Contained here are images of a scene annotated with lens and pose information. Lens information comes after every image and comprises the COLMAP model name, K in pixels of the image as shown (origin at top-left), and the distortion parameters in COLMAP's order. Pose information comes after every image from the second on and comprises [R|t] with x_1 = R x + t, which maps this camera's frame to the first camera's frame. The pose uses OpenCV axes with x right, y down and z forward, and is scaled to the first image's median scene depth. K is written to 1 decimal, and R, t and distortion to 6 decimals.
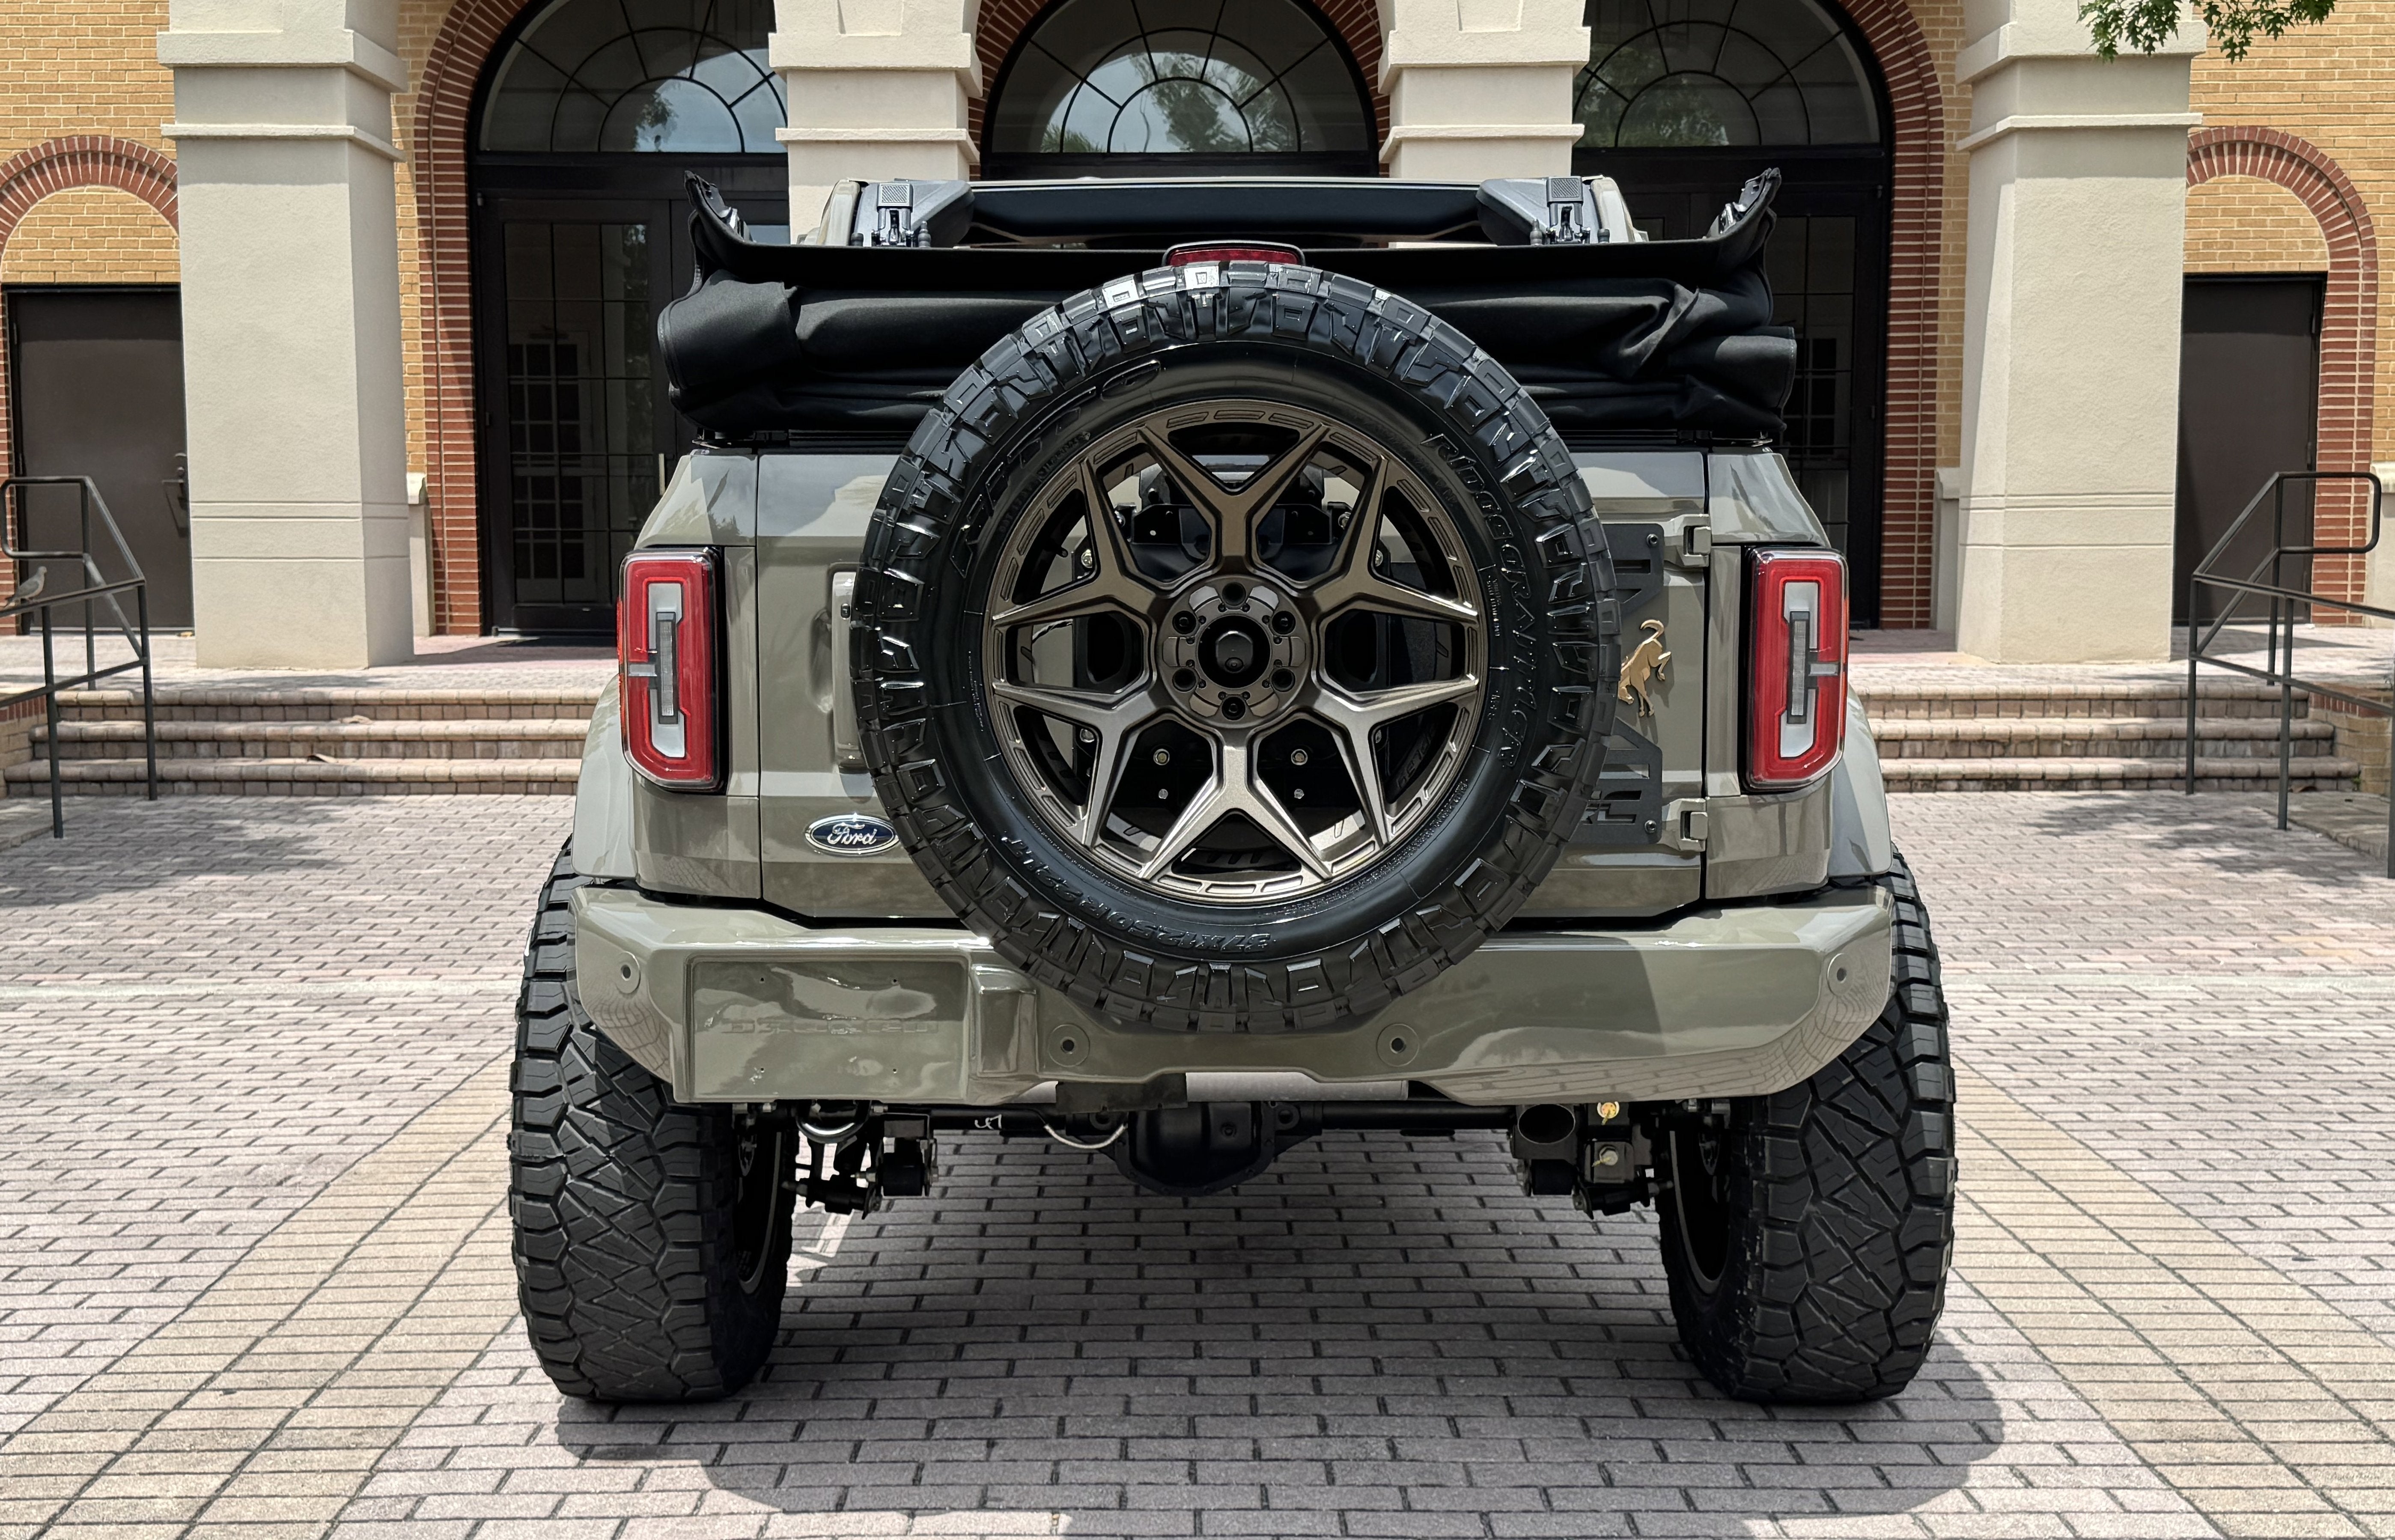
lens RADIAL K [[2811.1, 0, 1158.8], [0, 2811.1, 765.7], [0, 0, 1]] dist [0.079836, 0.000000]
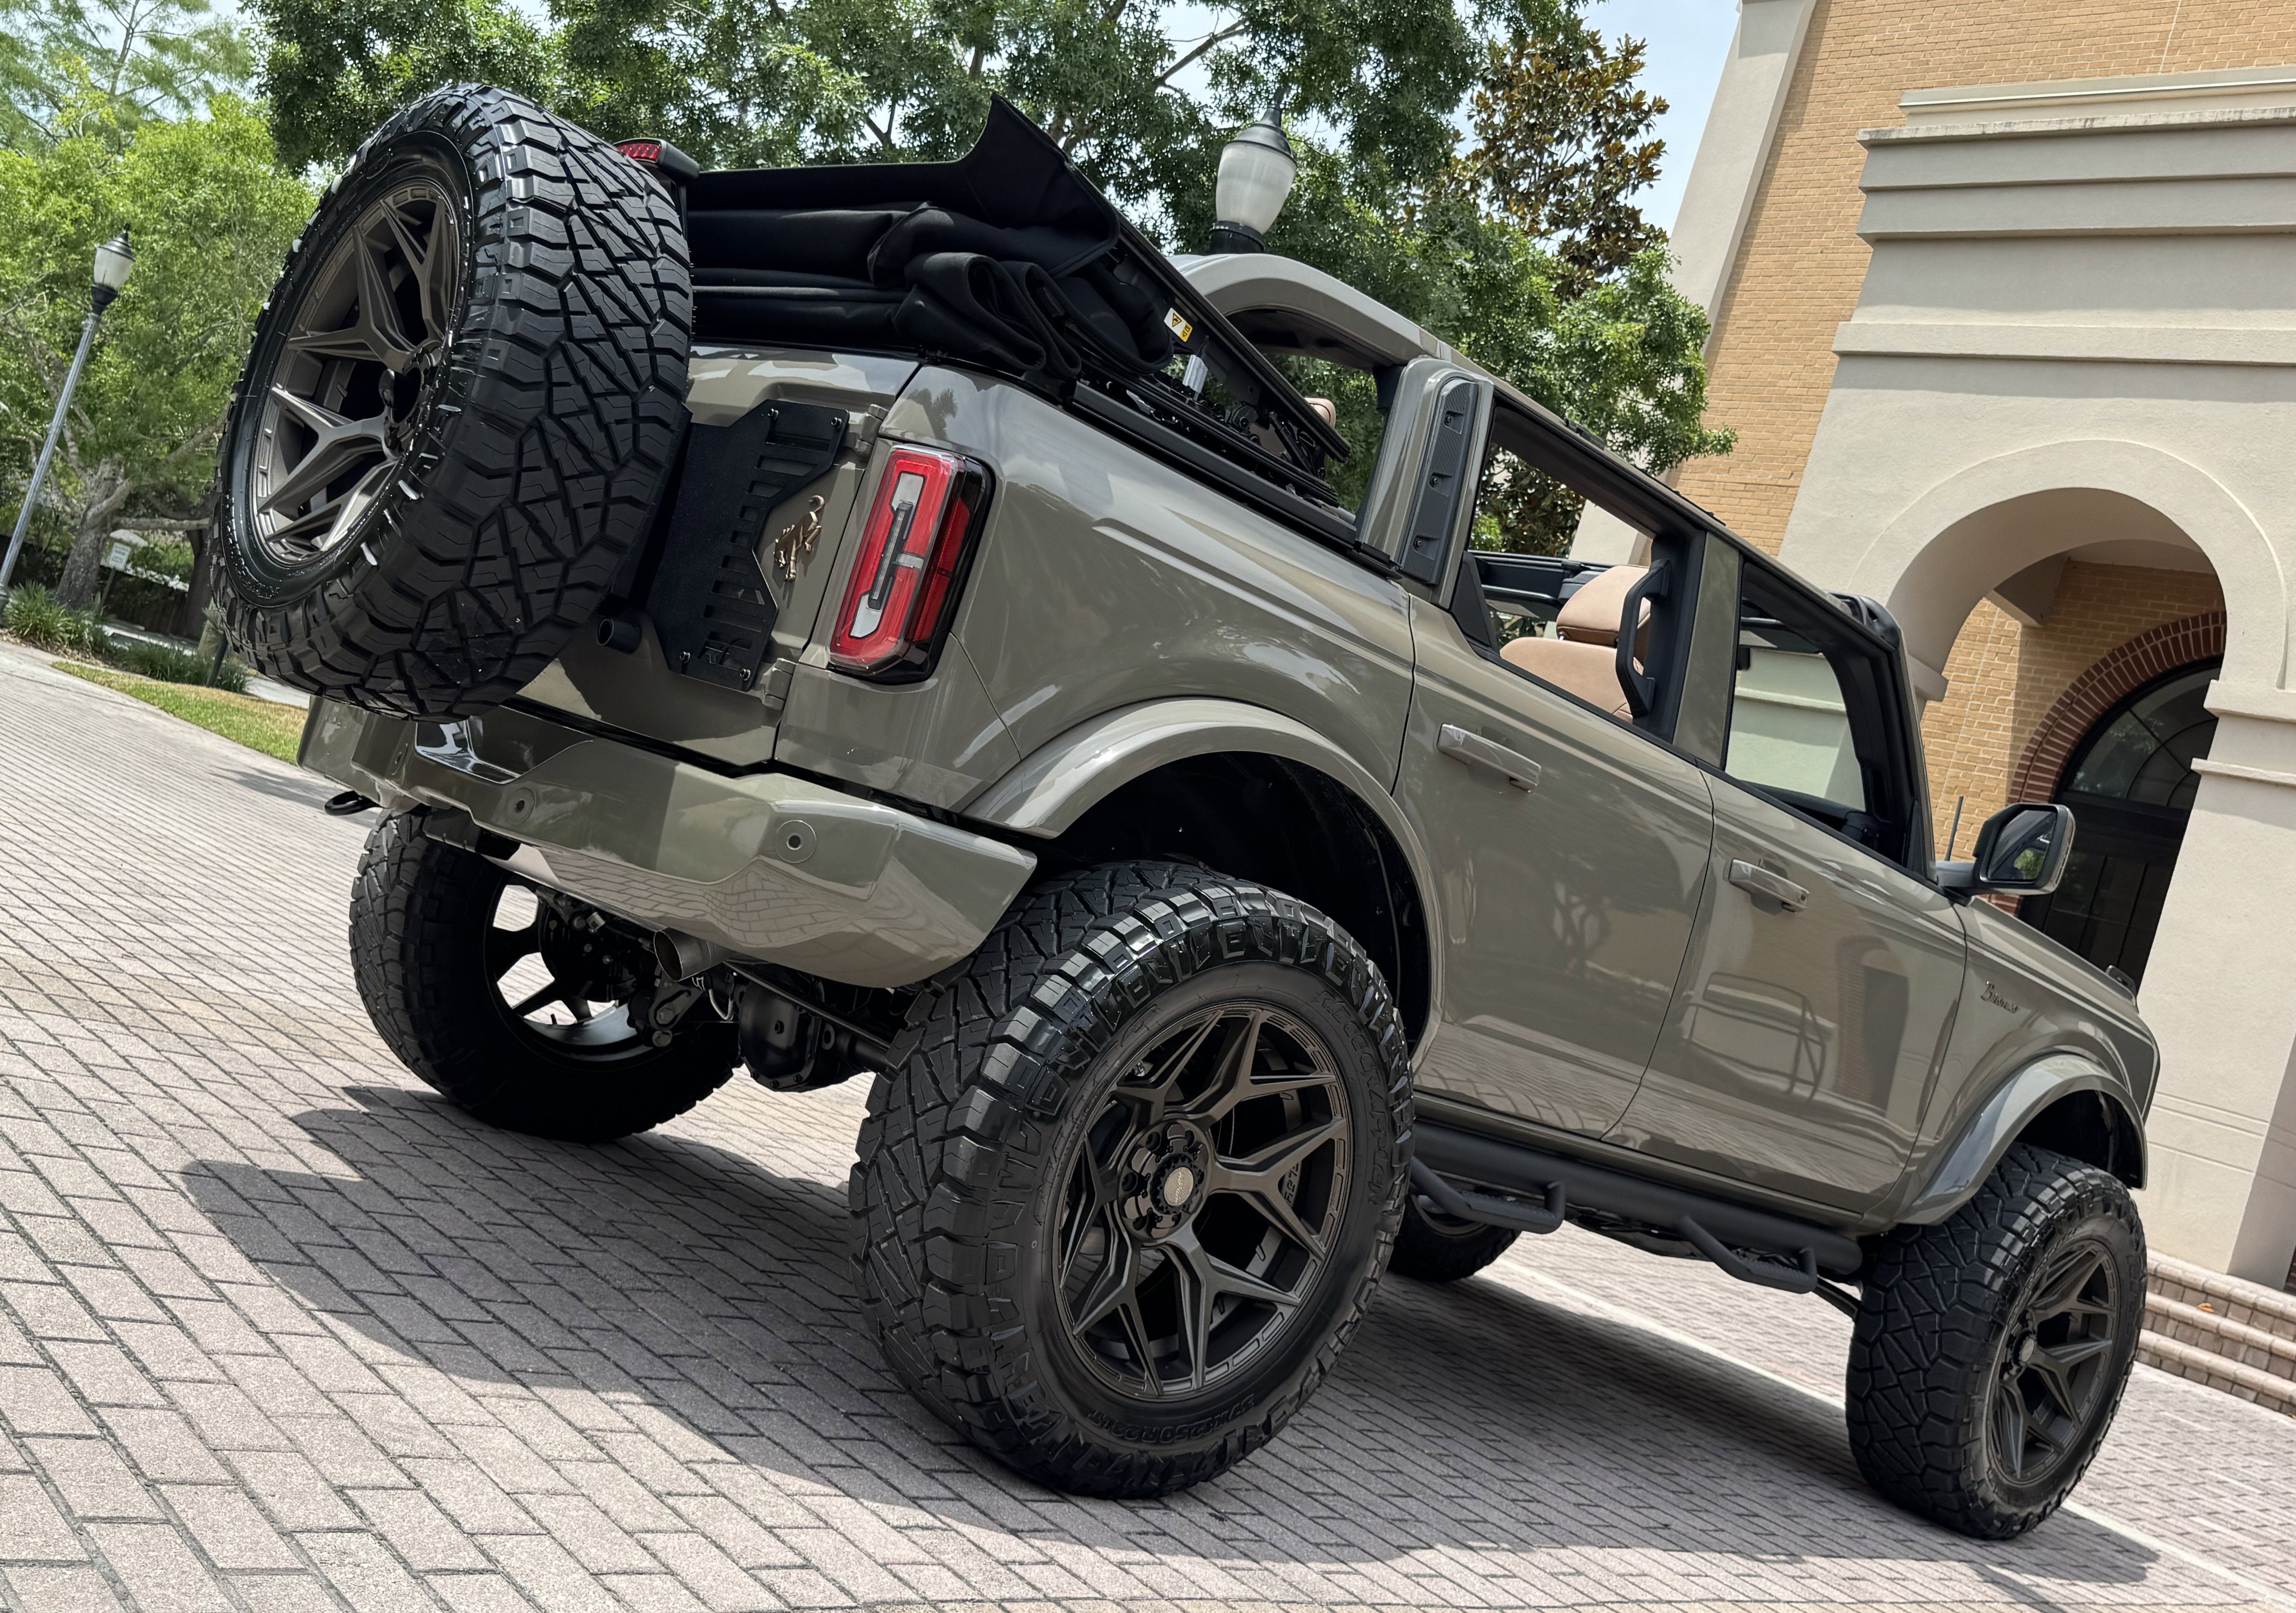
lens RADIAL K [[2176.1, 0, 1162.2], [0, 2176.1, 793.0], [0, 0, 1]] dist [0.004828, 0.000000]
pose [[0.665815, 0.180176, -0.724035, 0.220926], [-0.360588, 0.927258, -0.100845, 0.022273], [0.653197, 0.328222, 0.682351, 0.143078]]
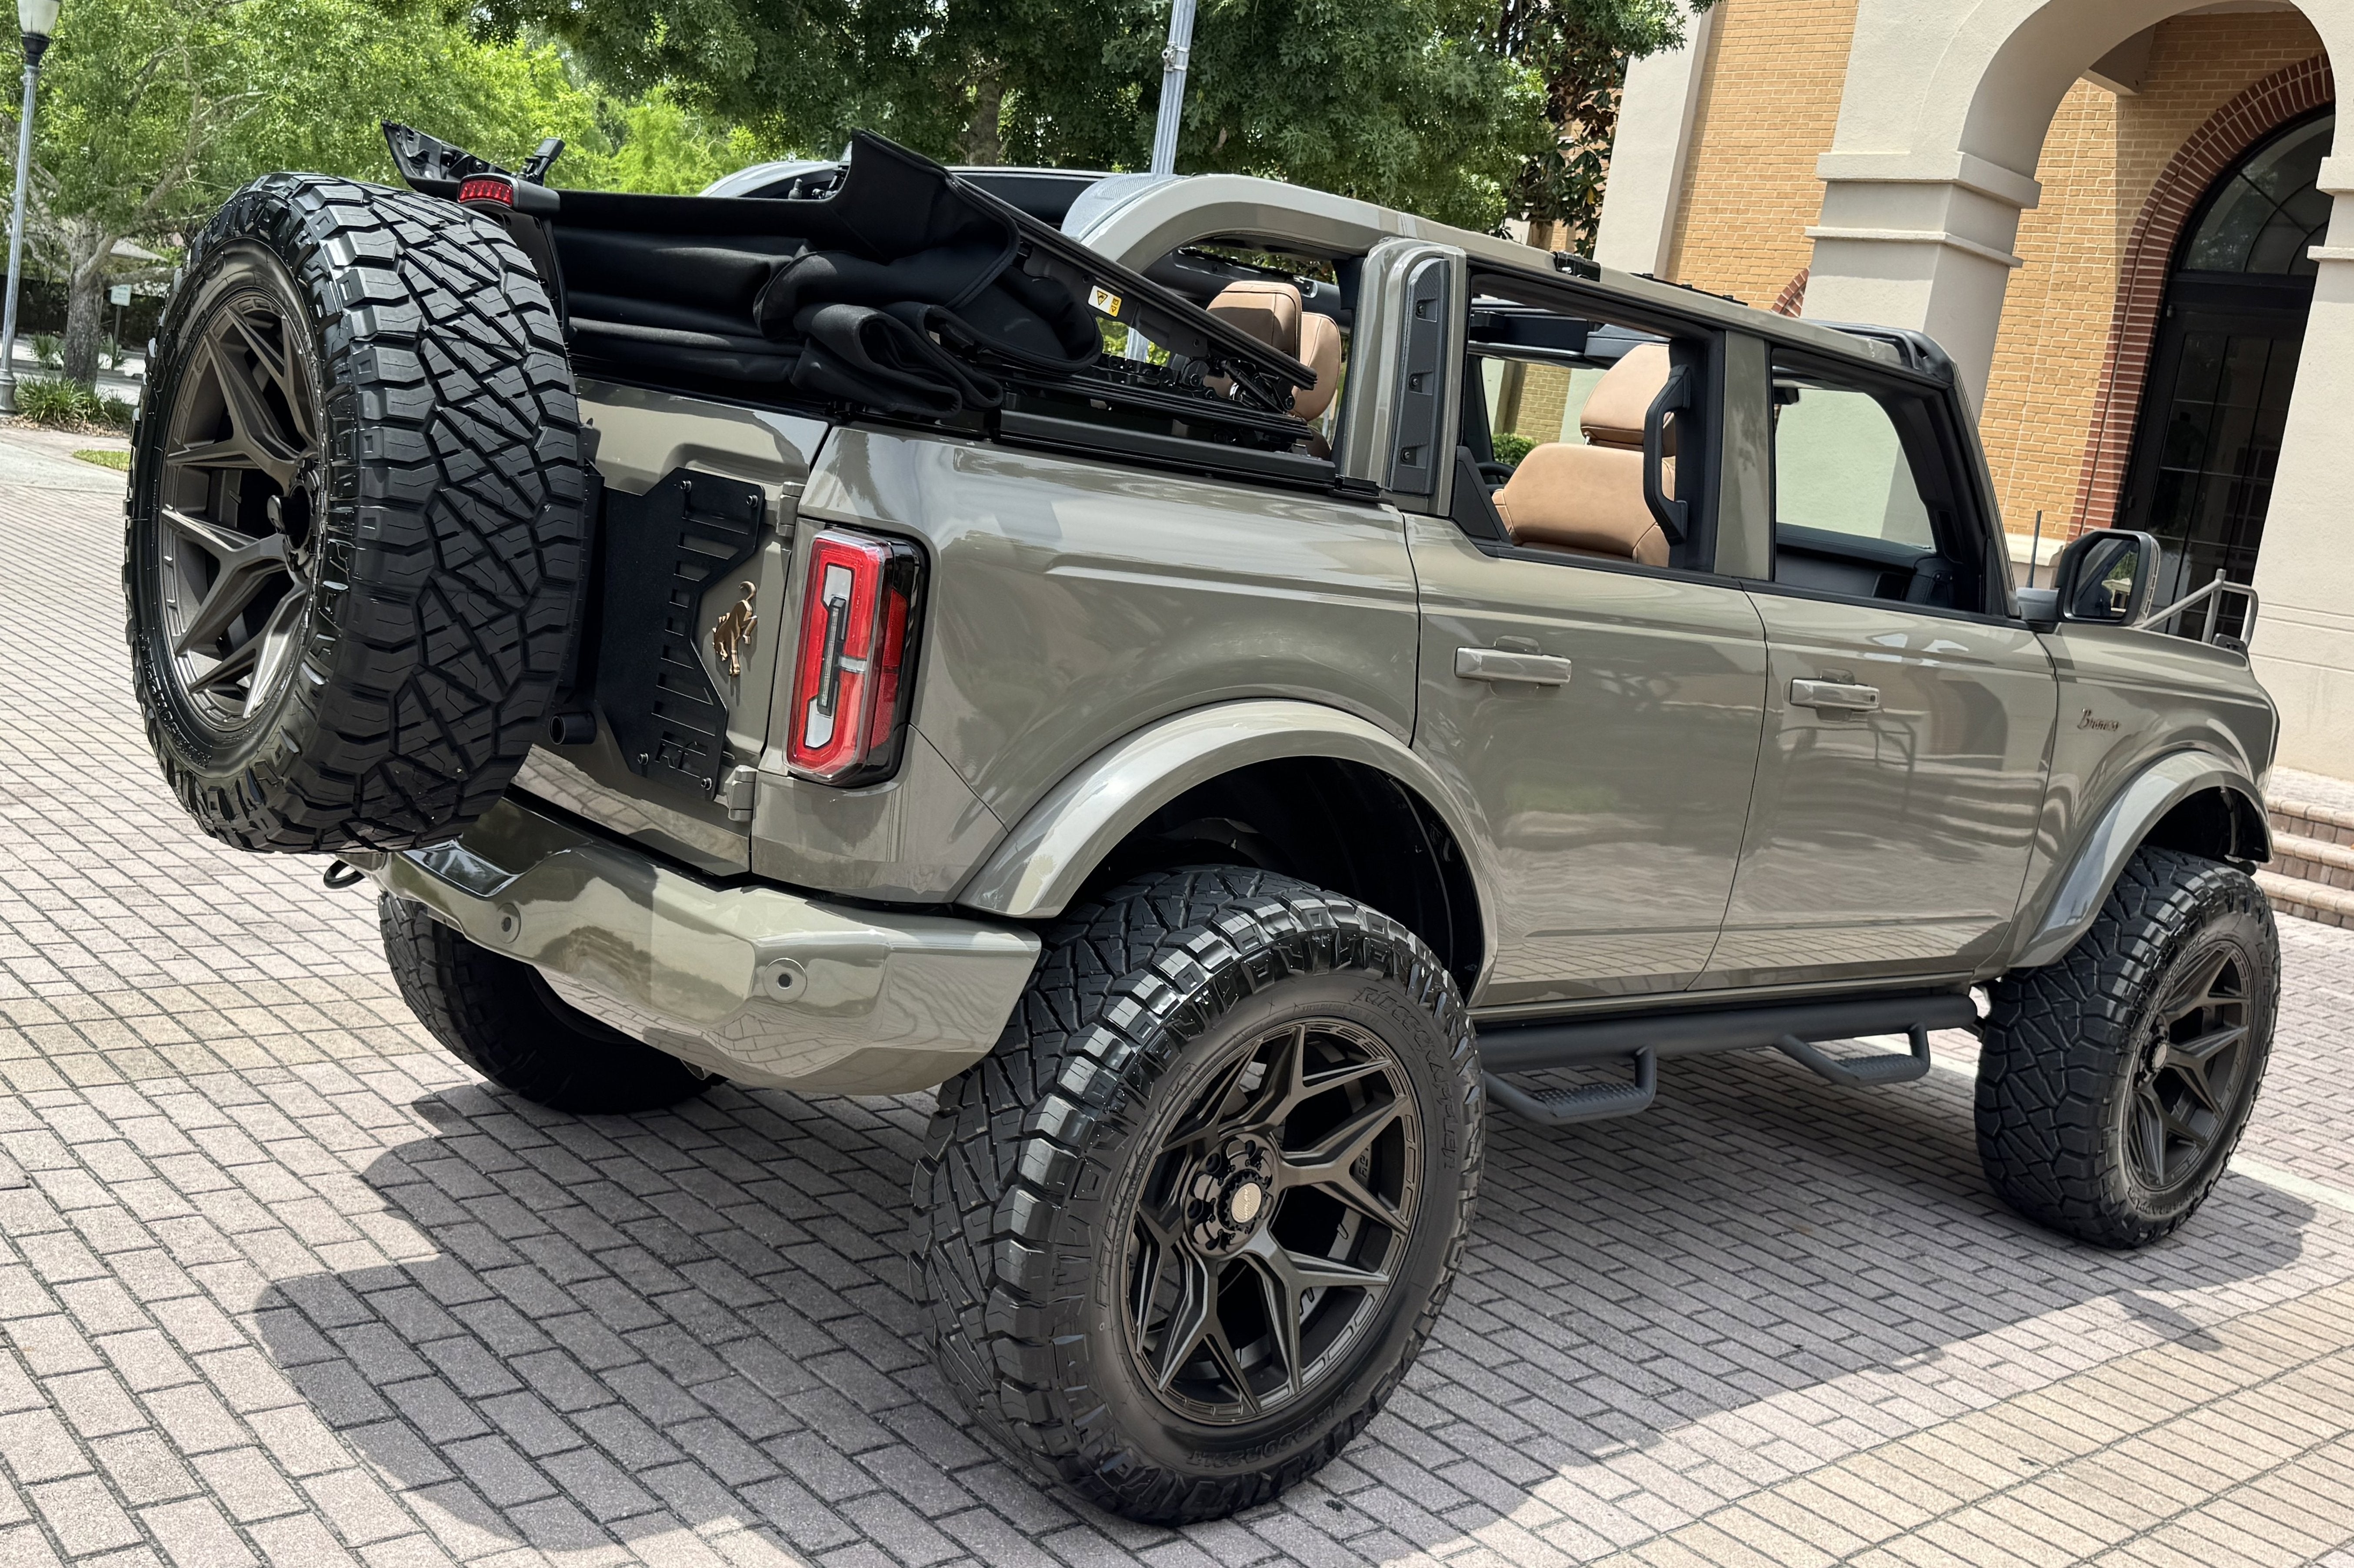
lens RADIAL K [[2239.3, 0, 1191.4], [0, 2239.3, 725.2], [0, 0, 1]] dist [0.005074, 0.000000]
pose [[0.670811, 0.199893, -0.714181, 0.214584], [-0.214631, 0.974108, 0.071046, -0.023091], [0.709891, 0.105627, 0.696346, 0.144894]]
